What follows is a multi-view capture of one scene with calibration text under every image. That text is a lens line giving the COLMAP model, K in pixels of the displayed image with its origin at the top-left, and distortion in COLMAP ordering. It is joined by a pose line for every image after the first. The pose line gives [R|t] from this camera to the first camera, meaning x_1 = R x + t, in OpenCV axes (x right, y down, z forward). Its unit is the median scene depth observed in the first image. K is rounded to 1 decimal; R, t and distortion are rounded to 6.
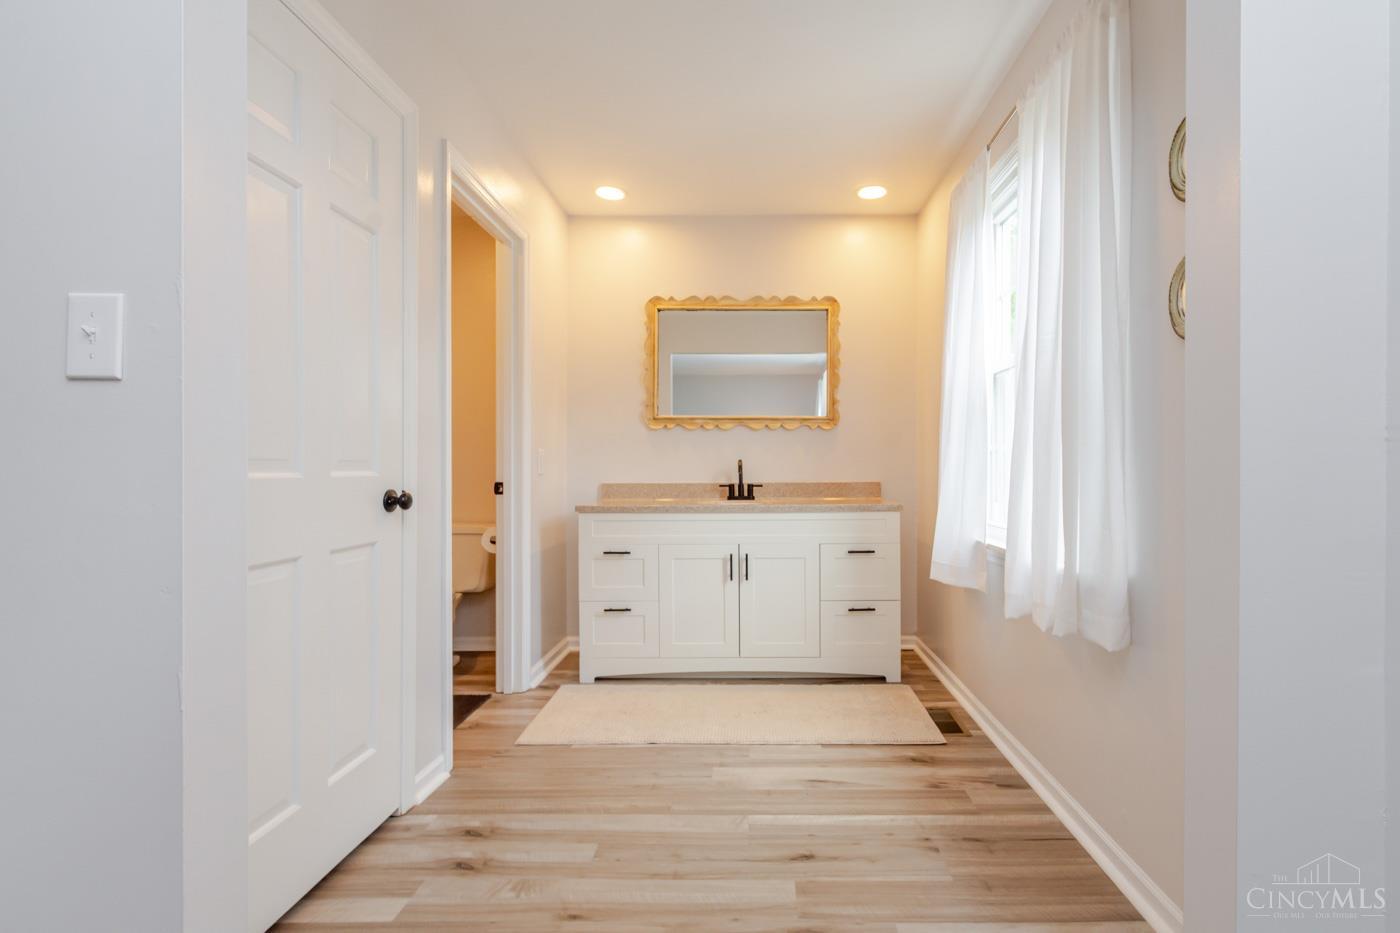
lens RADIAL K [[623.9, 0, 704.5], [0, 623.9, 468.8], [0, 0, 1]] dist [0.005165, -0.001389]
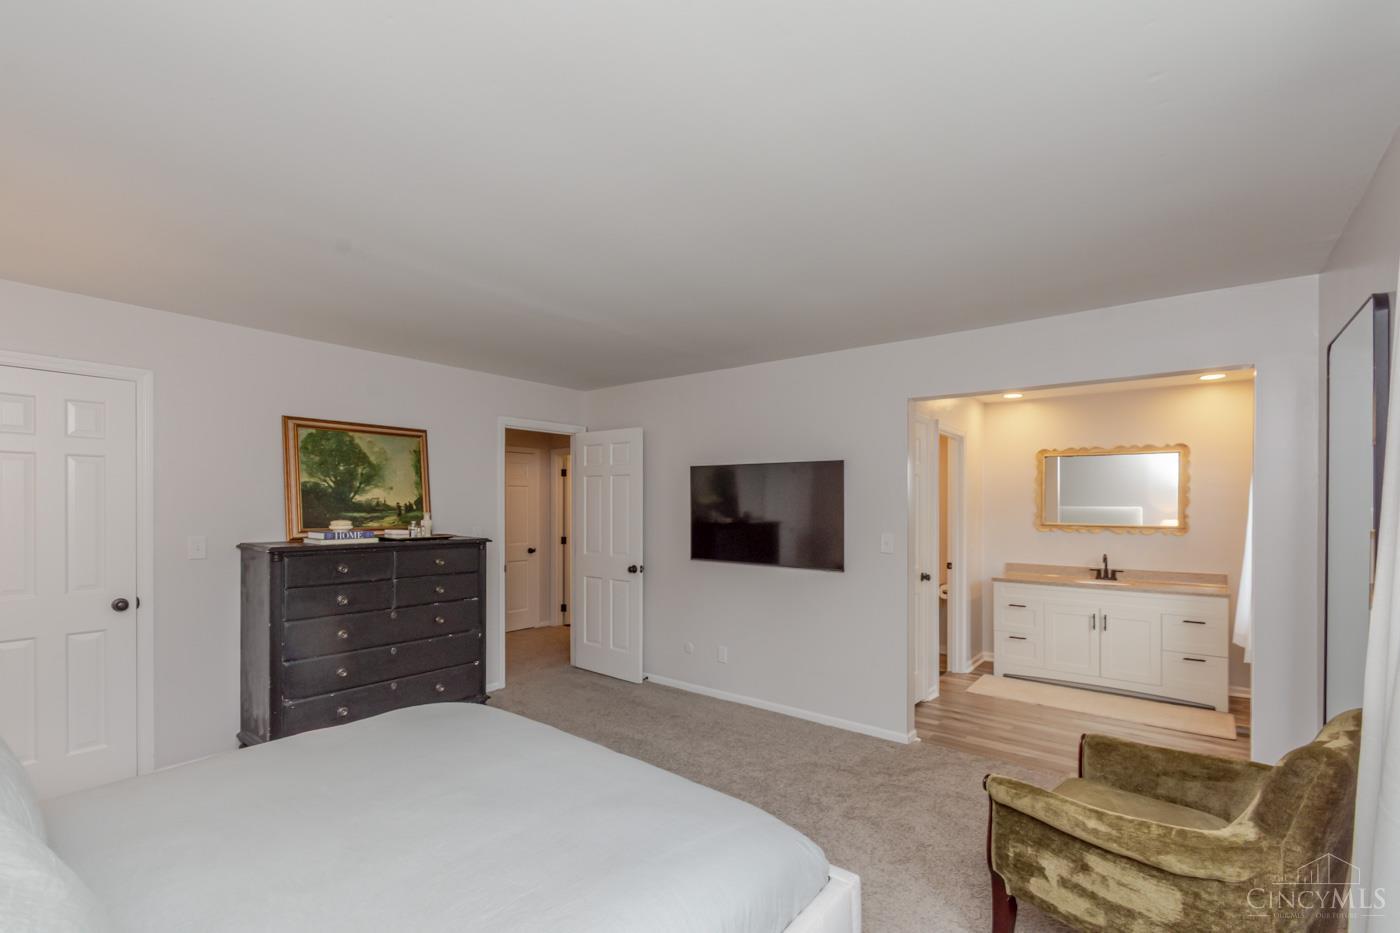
lens RADIAL K [[623.9, 0, 694.3], [0, 623.9, 486.2], [0, 0, 1]] dist [0.005165, -0.001389]
pose [[0.827004, -0.000041, -0.562195, 0.094934], [-0.018363, 0.999464, -0.027085, -0.134648], [0.561895, 0.032723, 0.826561, -0.955841]]
